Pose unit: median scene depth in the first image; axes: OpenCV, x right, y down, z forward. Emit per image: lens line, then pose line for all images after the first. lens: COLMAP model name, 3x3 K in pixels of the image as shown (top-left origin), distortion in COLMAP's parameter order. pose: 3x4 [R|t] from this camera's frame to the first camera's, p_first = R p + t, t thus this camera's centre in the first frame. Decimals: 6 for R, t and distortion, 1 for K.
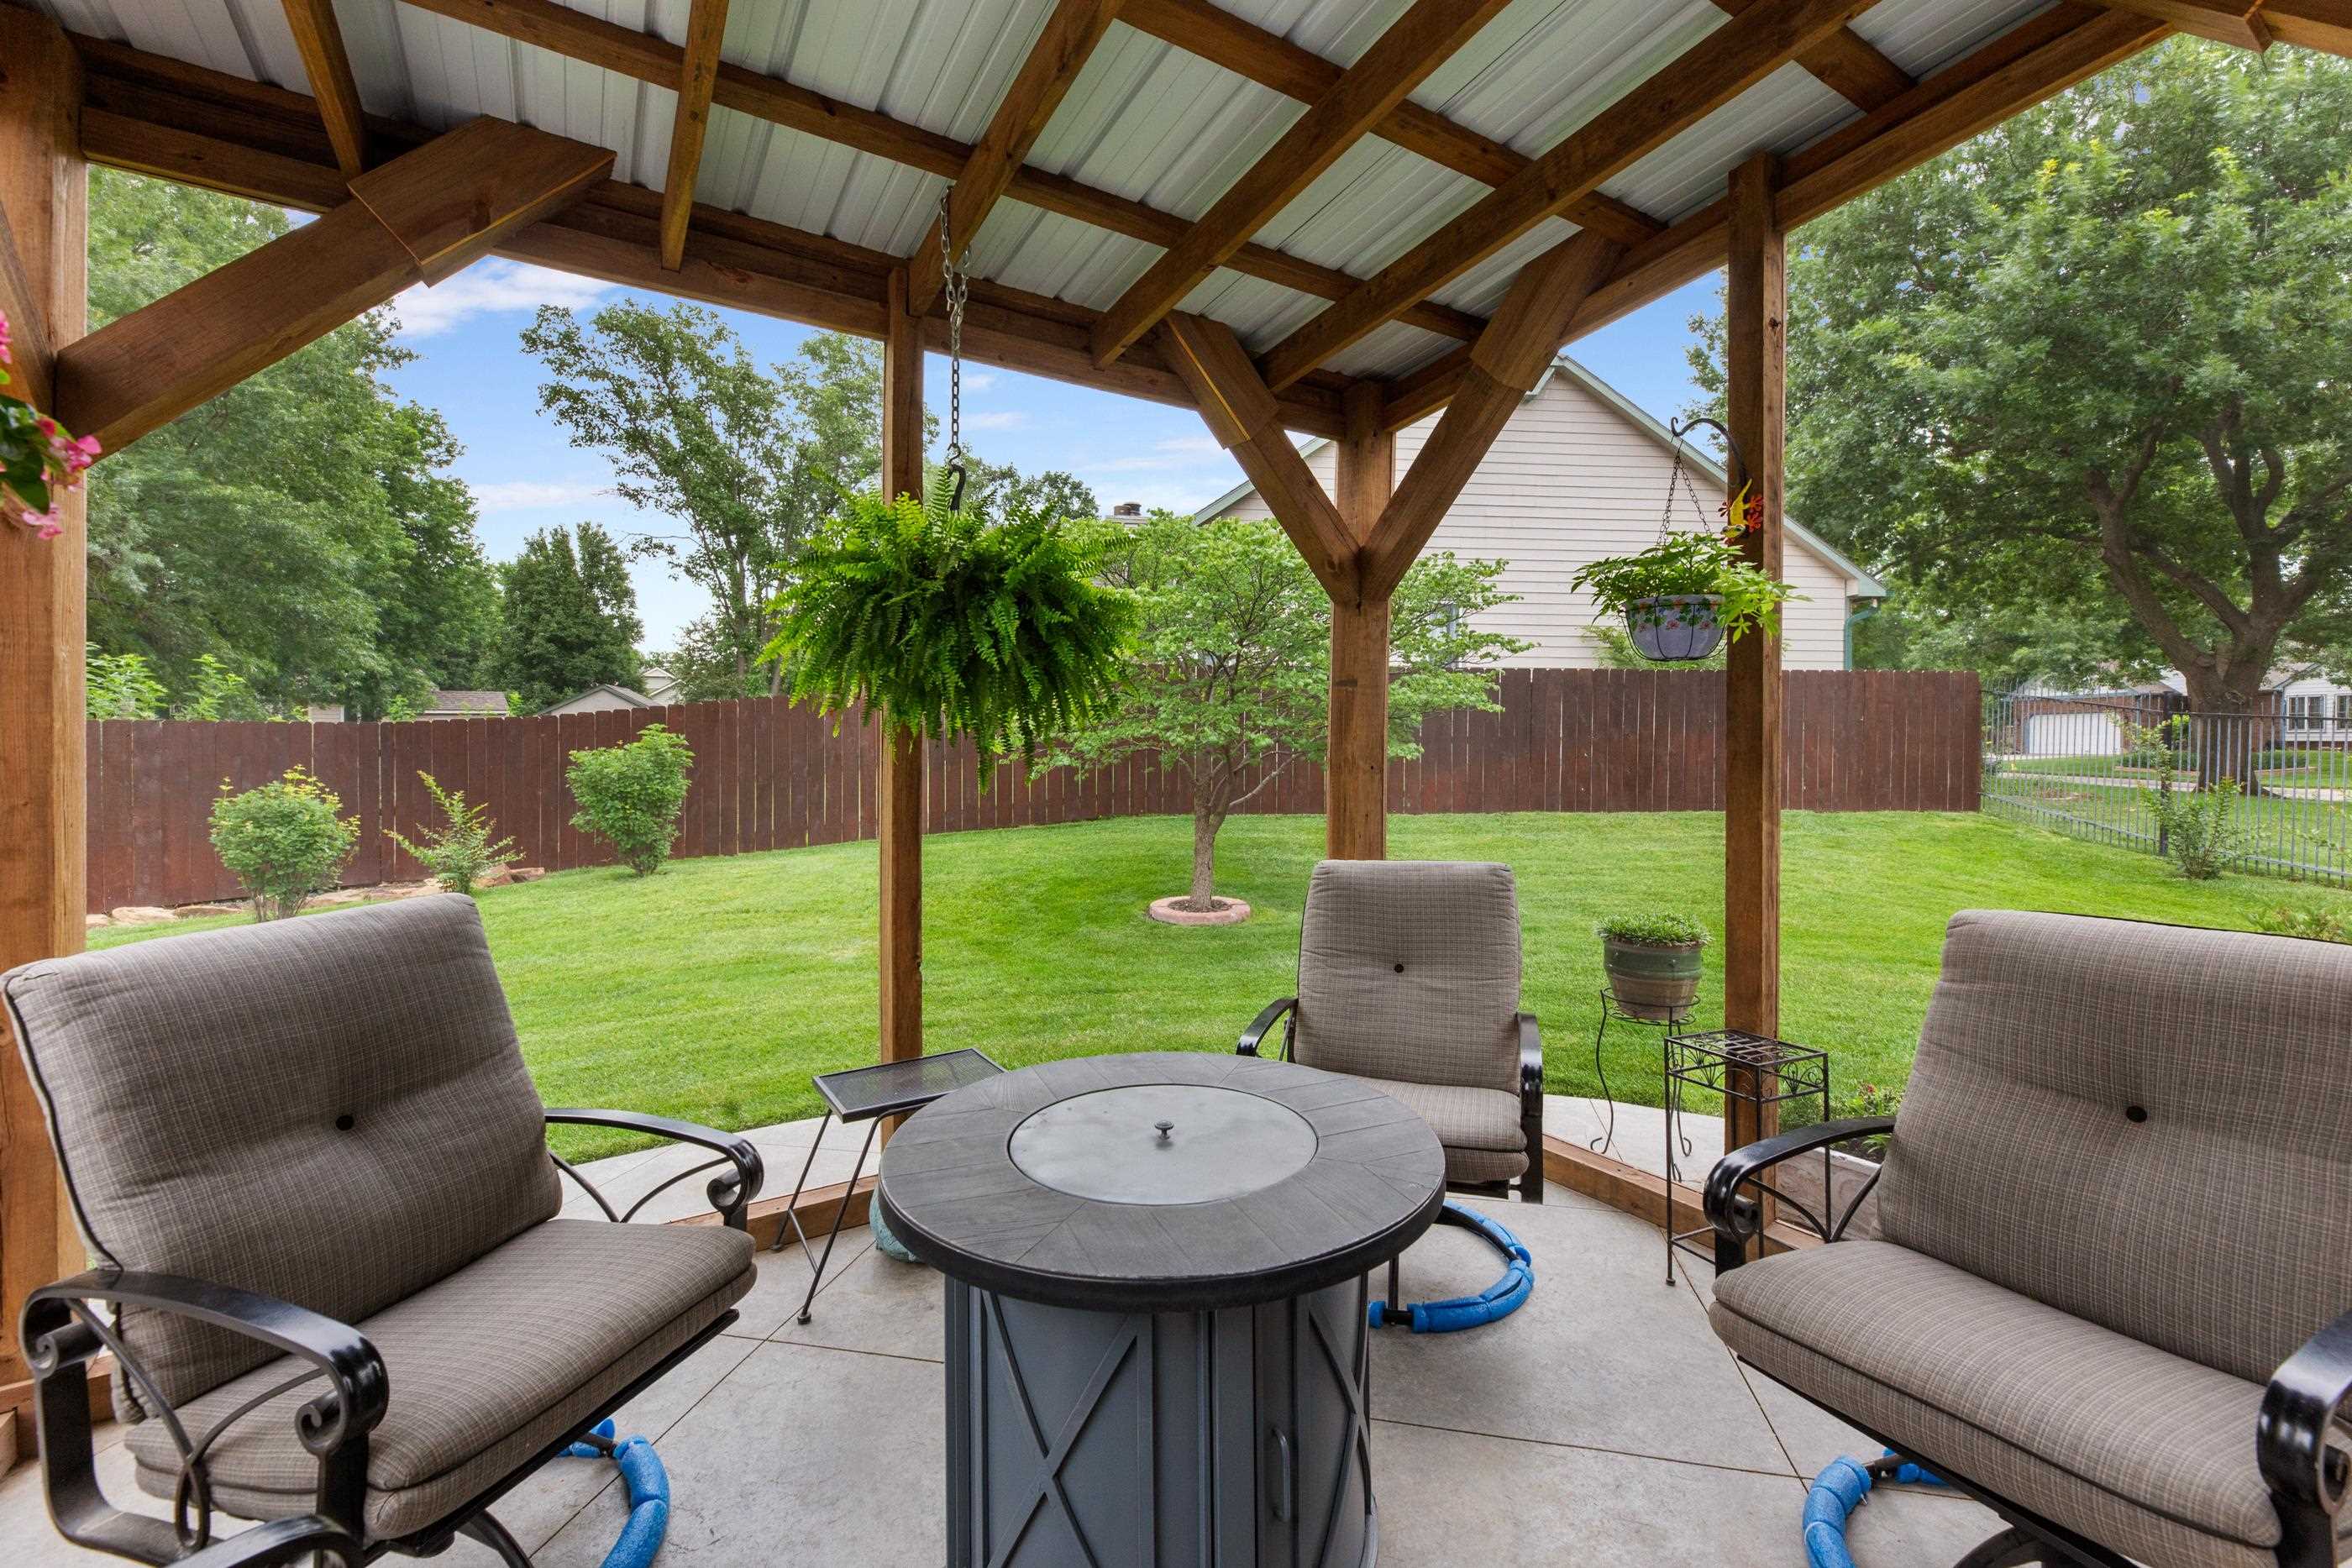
lens RADIAL K [[960.5, 0, 1173.3], [0, 960.5, 728.8], [0, 0, 1]] dist [0.002154, 0.000416]
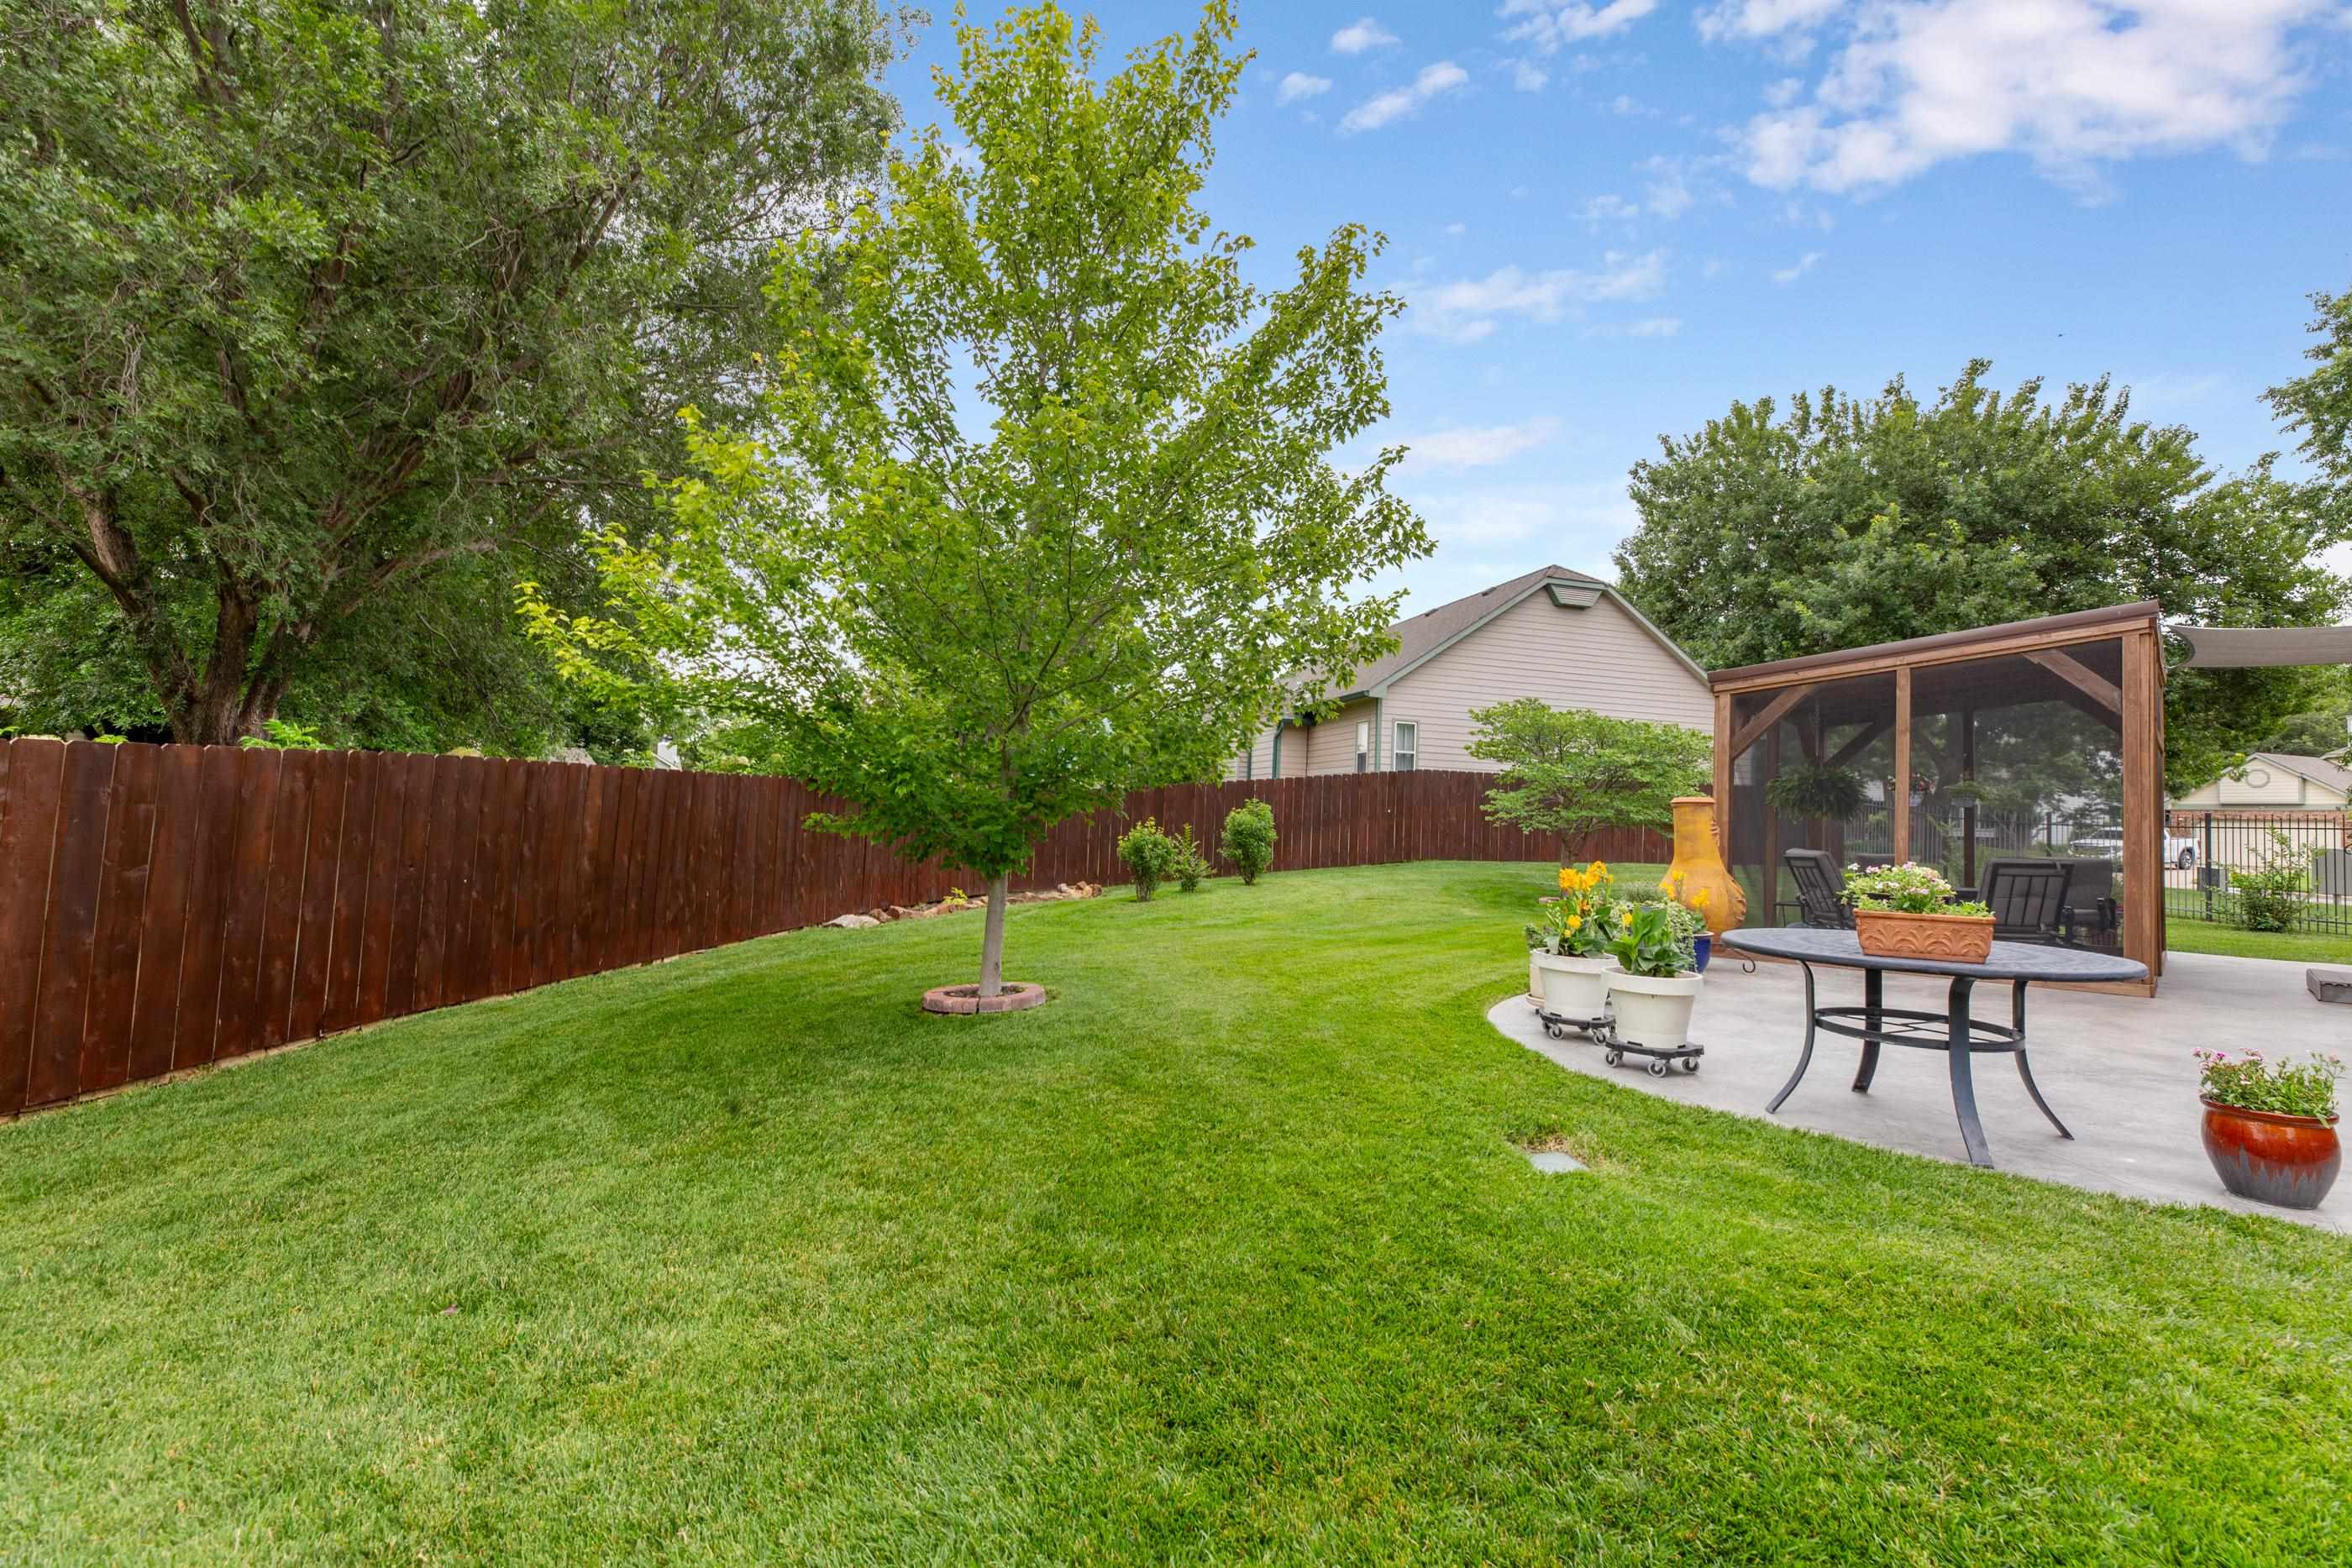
lens RADIAL K [[959.3, 0, 1162.3], [0, 959.3, 756.0], [0, 0, 1]] dist [-0.000671, 0.000121]
pose [[0.980145, 0.043874, 0.193369, -0.738793], [-0.034432, 0.998057, -0.051922, 0.010568], [-0.195272, 0.044233, 0.979751, -0.492857]]
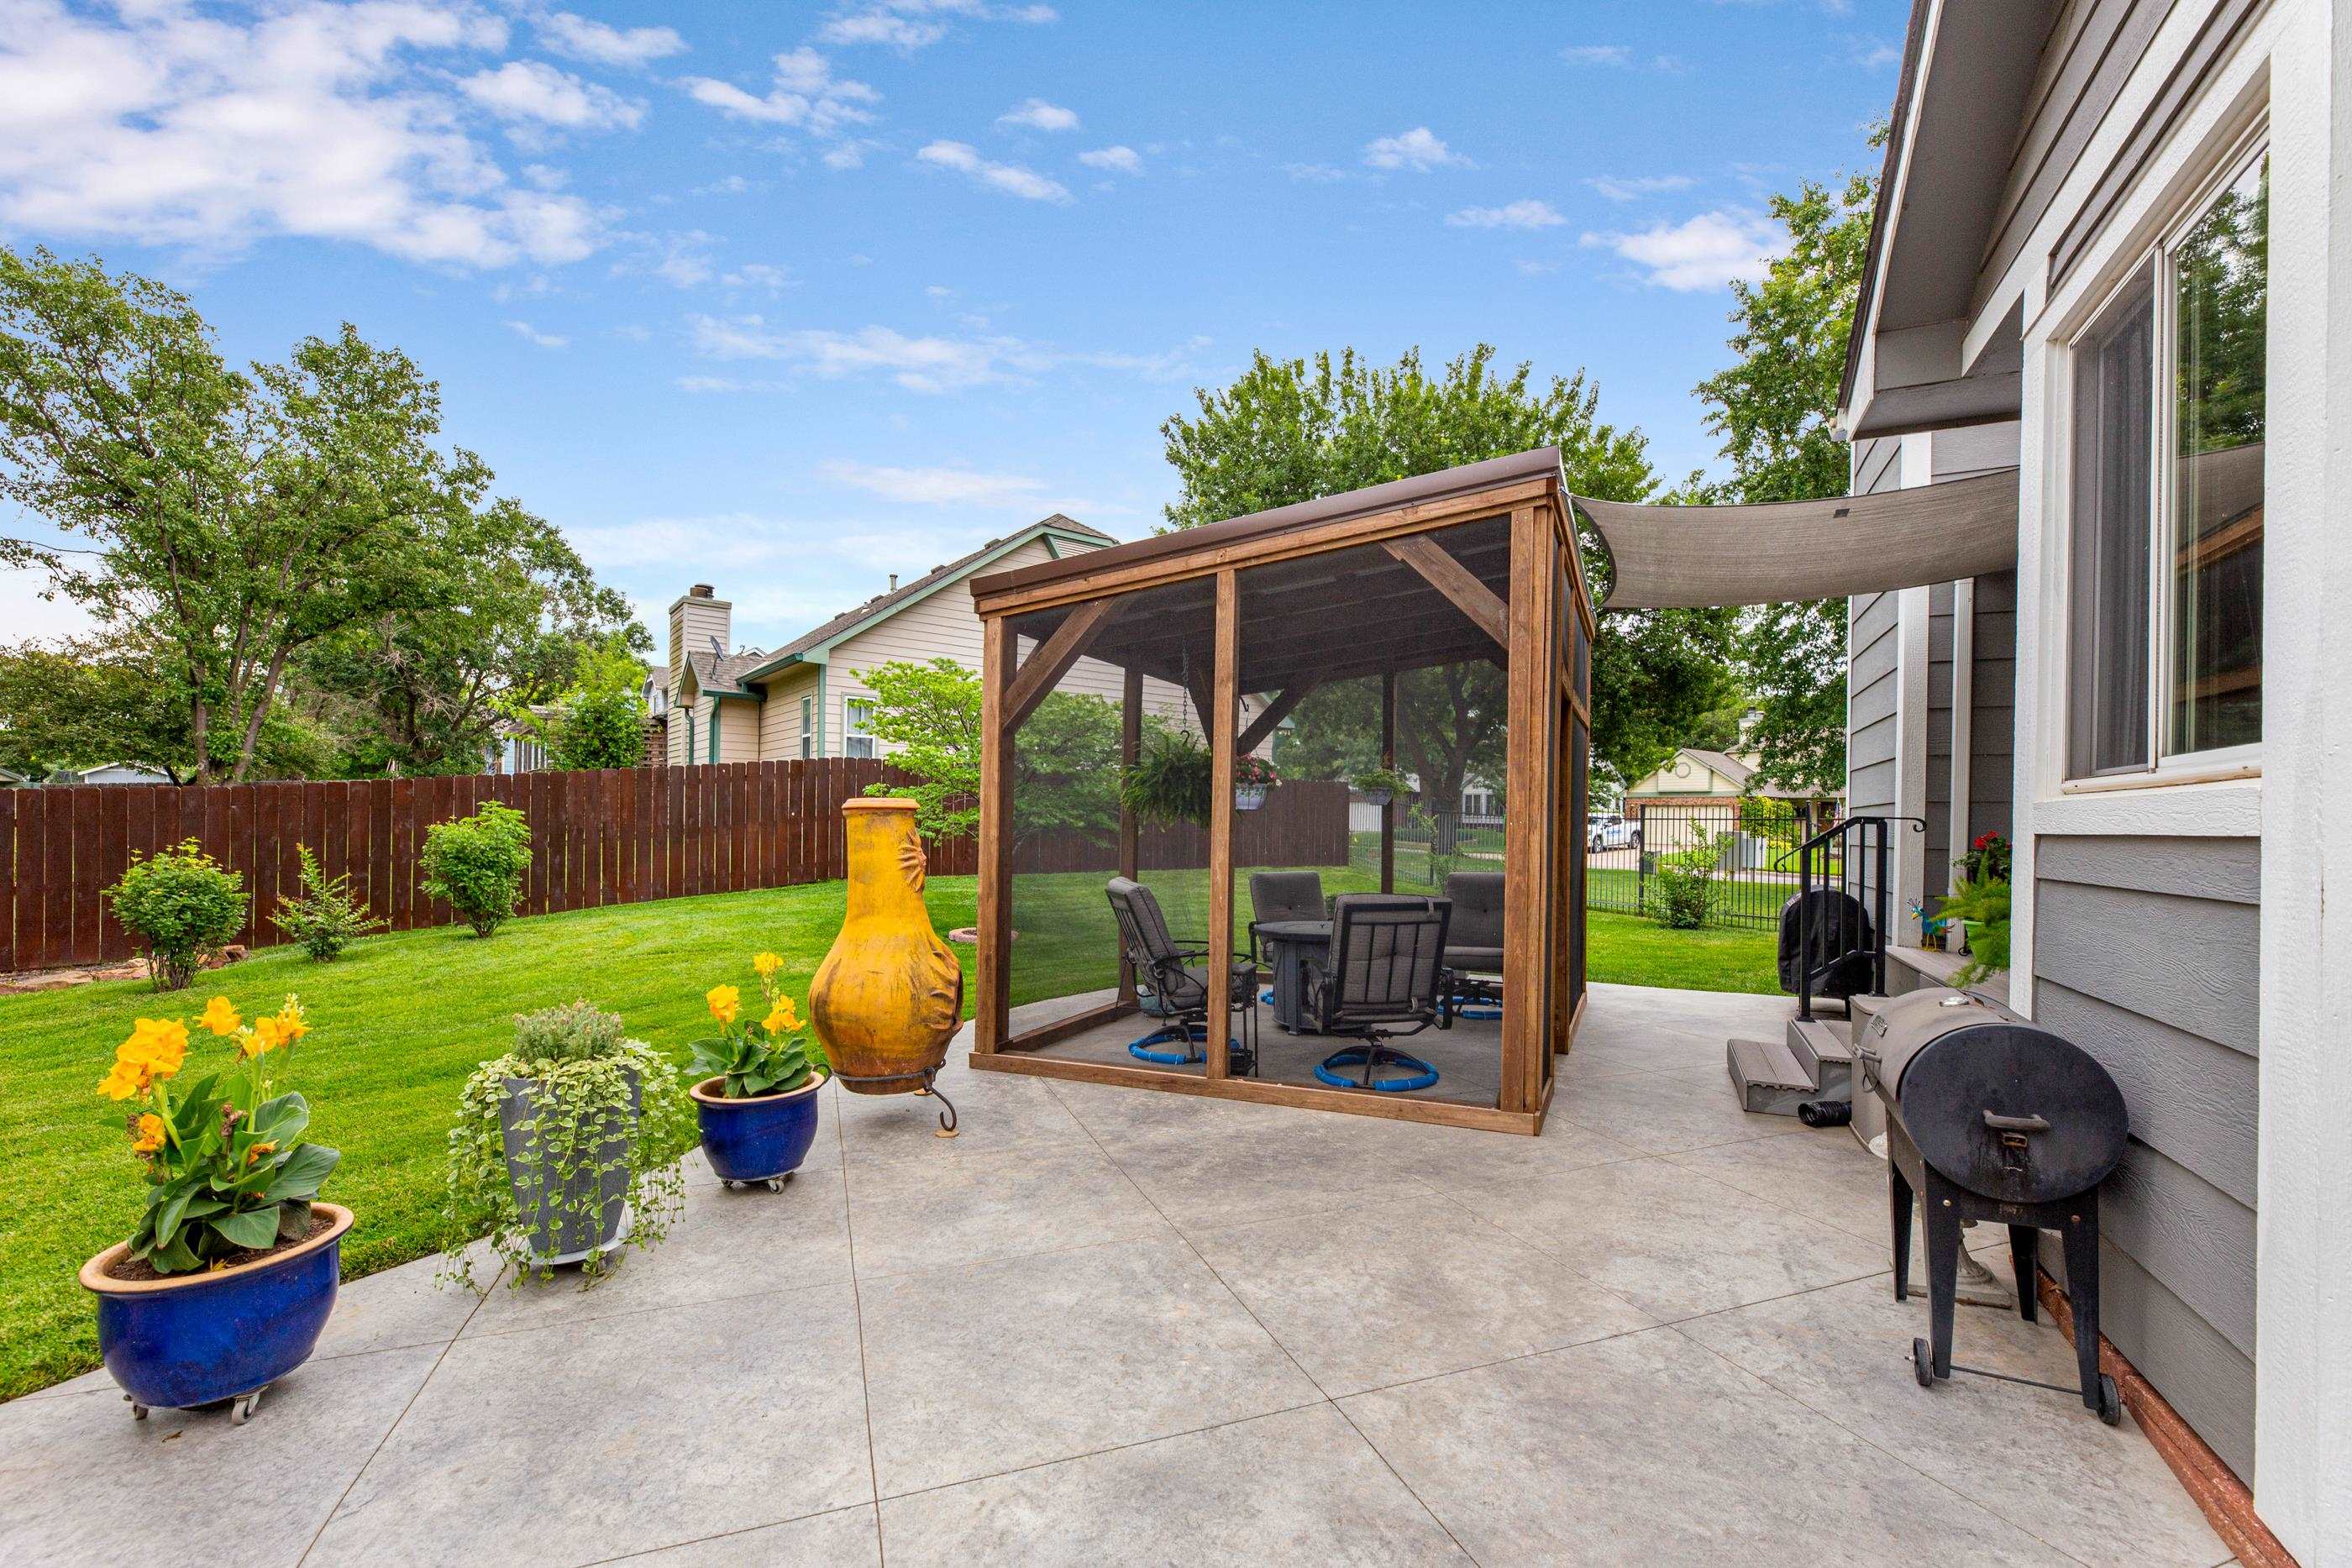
lens RADIAL K [[964.8, 0, 1161.8], [0, 964.8, 792.8], [0, 0, 1]] dist [-0.001260, -0.000052]
pose [[0.850606, 0.026691, 0.525126, -0.329861], [-0.020211, 0.999632, -0.018070, -0.006135], [-0.525416, 0.004757, 0.850832, -0.257217]]
